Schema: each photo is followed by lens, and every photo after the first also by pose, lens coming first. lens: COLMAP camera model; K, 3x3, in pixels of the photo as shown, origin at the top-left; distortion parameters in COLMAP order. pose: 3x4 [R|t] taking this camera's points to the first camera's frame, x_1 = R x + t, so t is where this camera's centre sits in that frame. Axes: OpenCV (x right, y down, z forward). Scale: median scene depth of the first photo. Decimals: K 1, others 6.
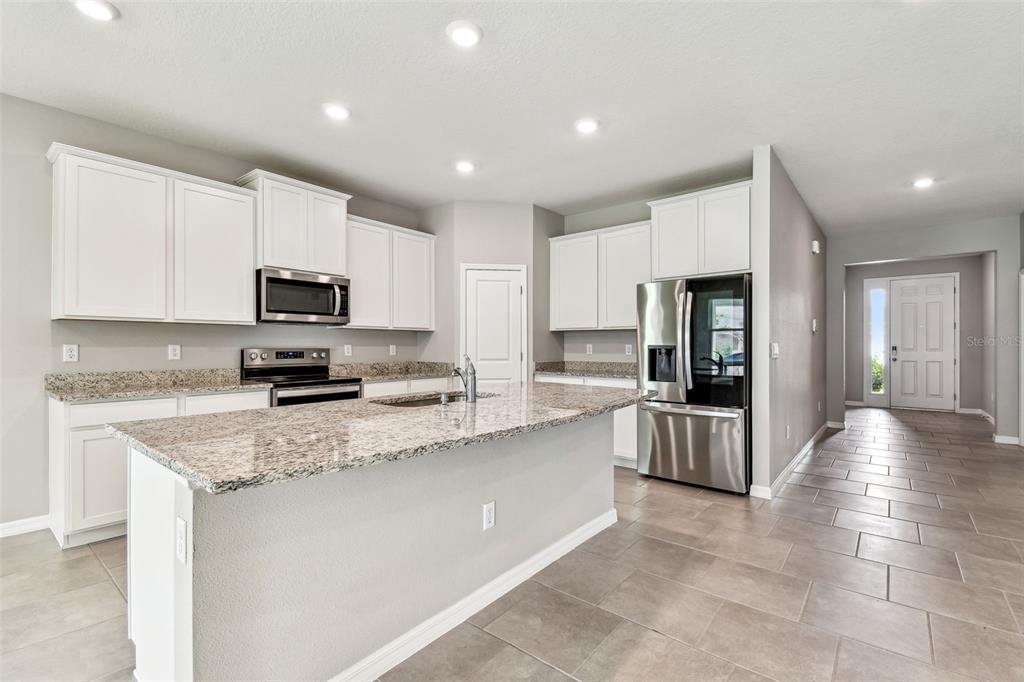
lens RADIAL K [[463.1, 0, 514.5], [0, 463.1, 344.3], [0, 0, 1]] dist [0.033926, -0.021284]
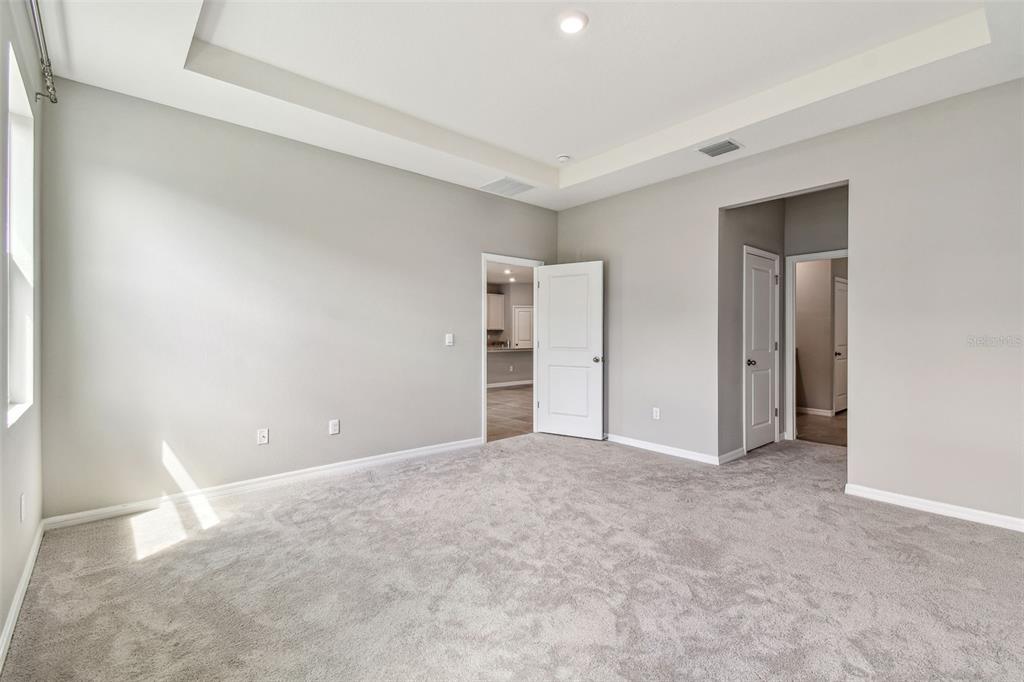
lens RADIAL K [[459.7, 0, 512.0], [0, 459.7, 341.0], [0, 0, 1]] dist [0.037624, -0.014836]
pose [[0.984635, 0.001841, -0.174614, 0.407880], [-0.001509, 0.999997, 0.002036, 0.035478], [0.174618, -0.001741, 0.984635, -1.942221]]
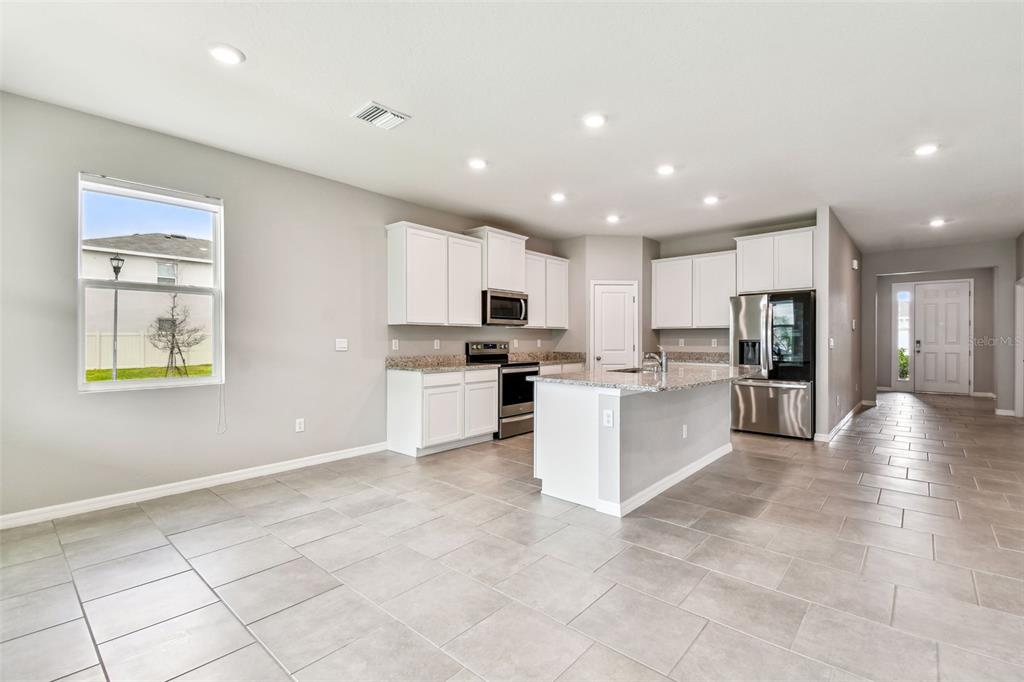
lens RADIAL K [[462.1, 0, 512.0], [0, 462.1, 341.0], [0, 0, 1]] dist [0.030459, -0.021758]
pose [[0.999162, -0.000427, -0.040928, -0.330327], [0.000642, 0.999986, 0.005253, -0.001556], [0.040925, -0.005275, 0.999148, -0.434995]]
